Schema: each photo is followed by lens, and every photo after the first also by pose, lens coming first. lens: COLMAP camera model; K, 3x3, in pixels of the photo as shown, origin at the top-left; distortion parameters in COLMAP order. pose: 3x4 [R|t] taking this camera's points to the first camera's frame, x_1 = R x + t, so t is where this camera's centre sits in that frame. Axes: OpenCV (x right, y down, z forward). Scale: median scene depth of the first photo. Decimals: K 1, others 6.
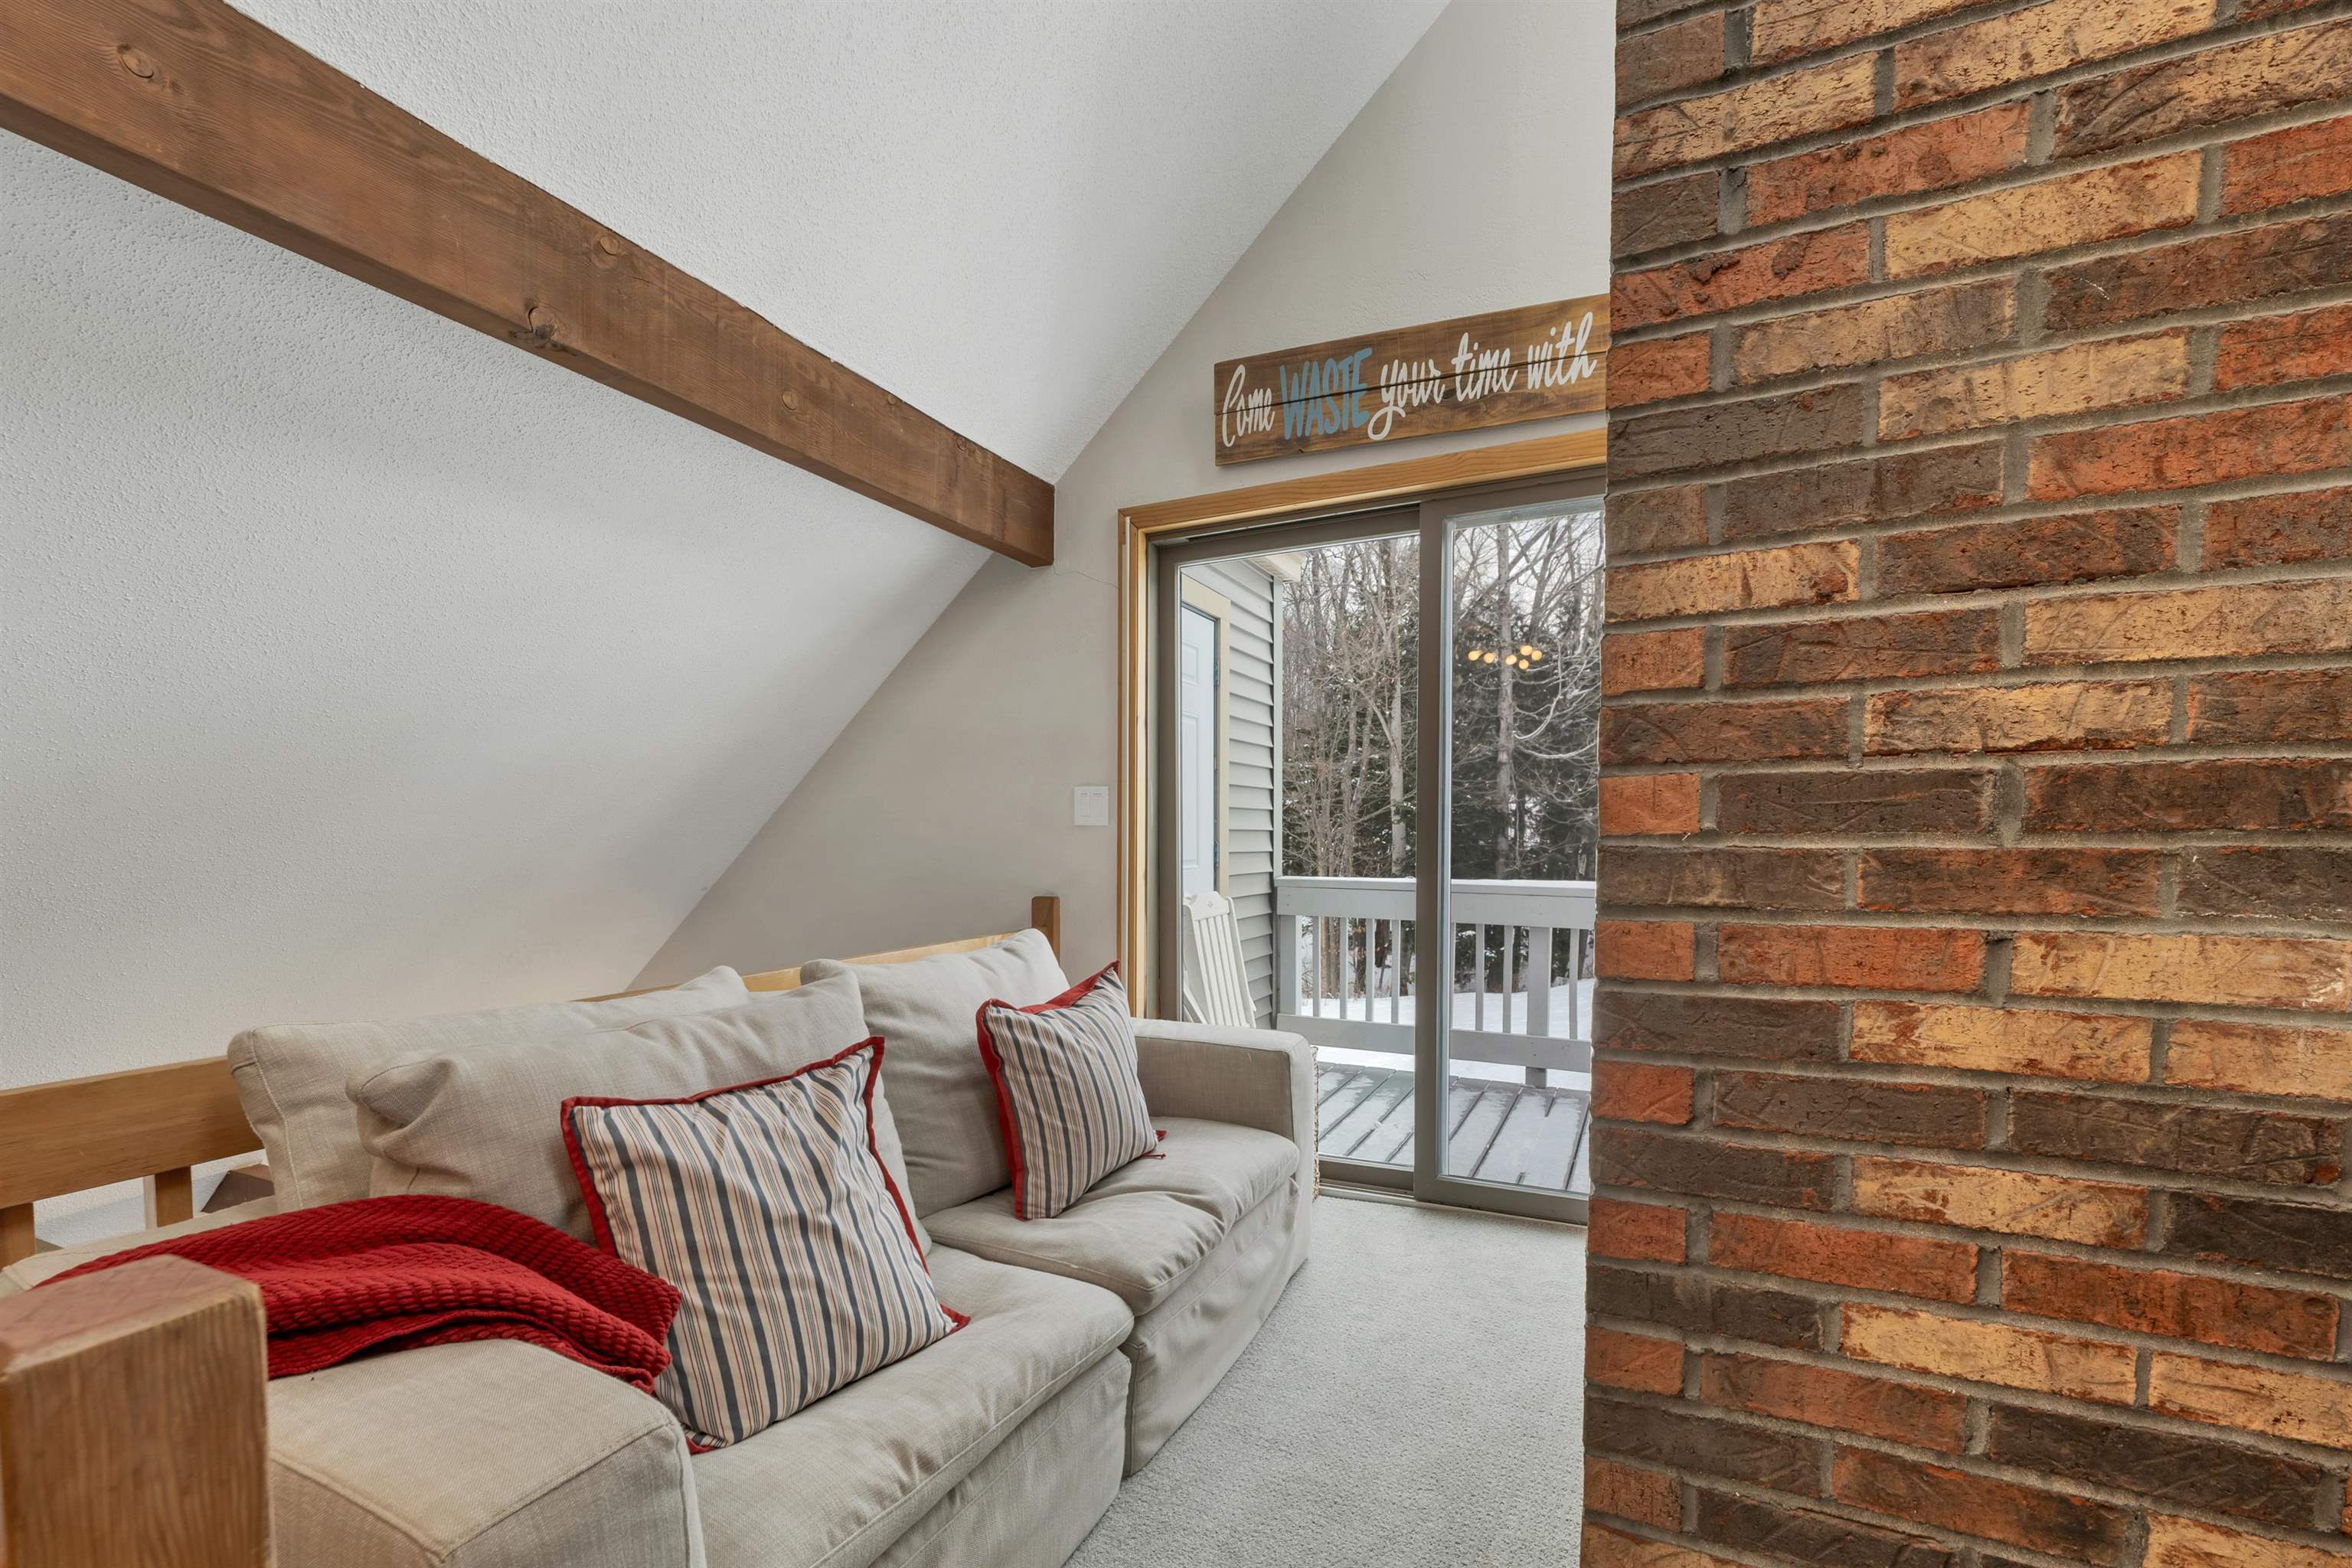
lens RADIAL K [[978.4, 0, 1177.1], [0, 978.4, 915.6], [0, 0, 1]] dist [0.003393, 0.000430]
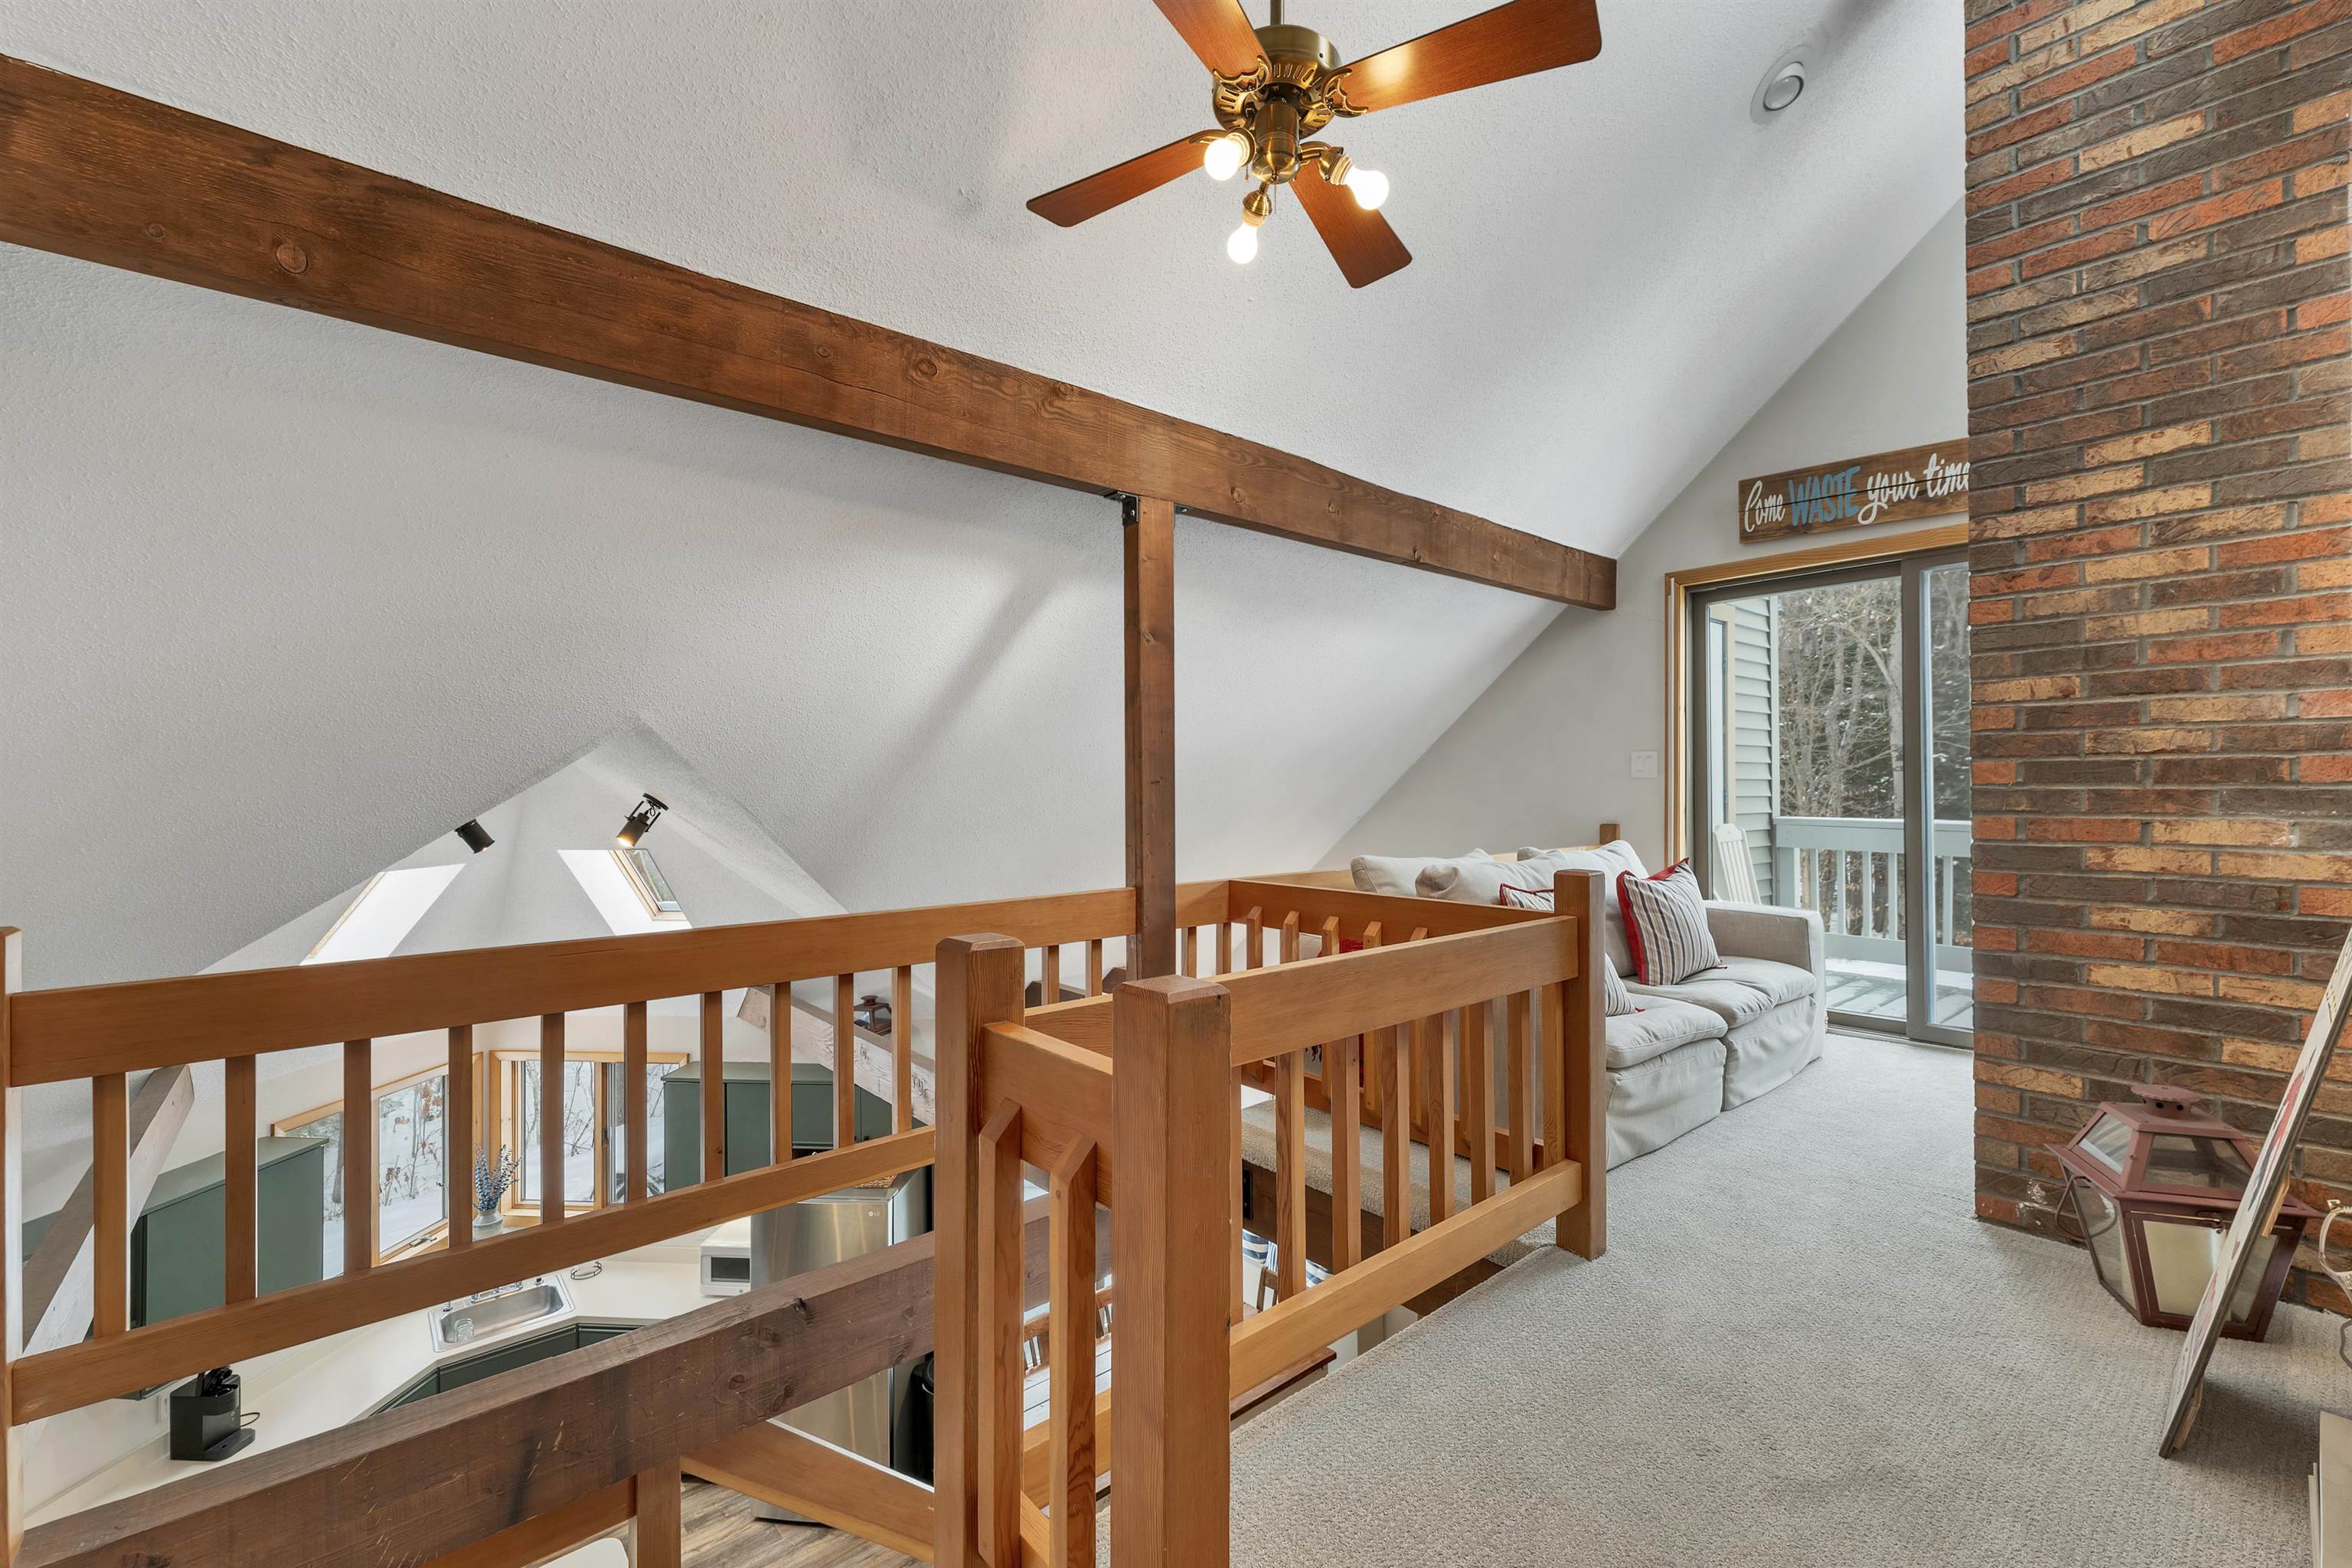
lens RADIAL K [[978.4, 0, 1182.8], [0, 978.4, 783.9], [0, 0, 1]] dist [0.003393, 0.000430]
pose [[0.915882, -0.000451, -0.401448, -0.189084], [-0.032098, 0.996716, -0.074349, 0.076507], [0.400163, 0.080981, 0.912859, -0.949563]]
